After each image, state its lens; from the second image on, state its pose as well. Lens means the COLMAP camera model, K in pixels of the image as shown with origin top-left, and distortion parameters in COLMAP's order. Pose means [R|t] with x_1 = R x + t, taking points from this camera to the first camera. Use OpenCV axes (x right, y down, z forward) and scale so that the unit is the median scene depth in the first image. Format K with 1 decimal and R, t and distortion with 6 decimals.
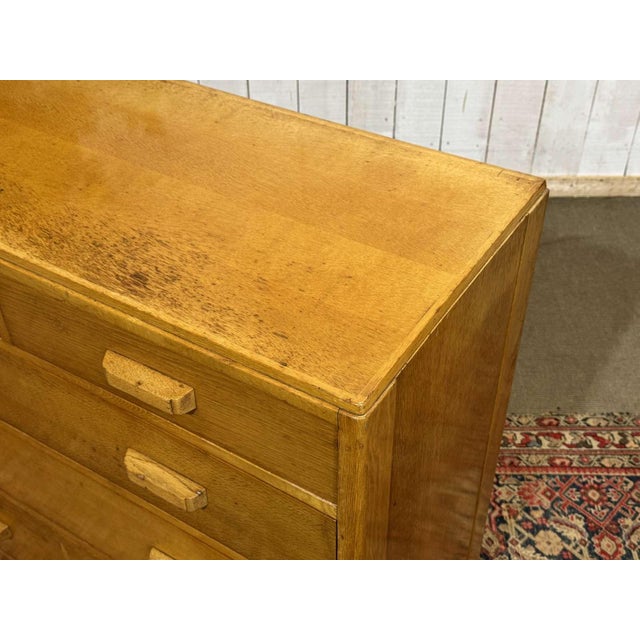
lens RADIAL K [[819.9, 0, 315.7], [0, 819.9, 323.1], [0, 0, 1]] dist [0.211551, -0.542529]
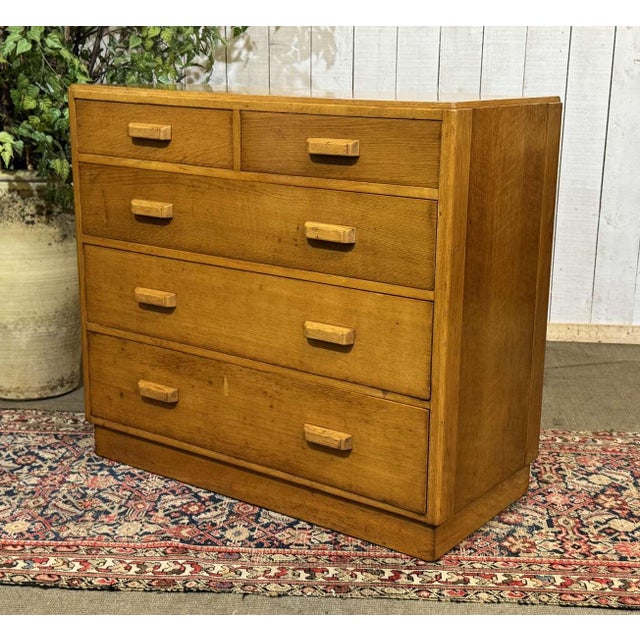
lens RADIAL K [[1026.0, 0, 344.5], [0, 1026.0, 330.9], [0, 0, 1]] dist [0.107602, -0.110893]
pose [[0.998251, 0.044227, -0.039233, -0.035689], [-0.056954, 0.897388, -0.437551, 0.697365], [0.015856, 0.439020, 0.898337, -0.406509]]
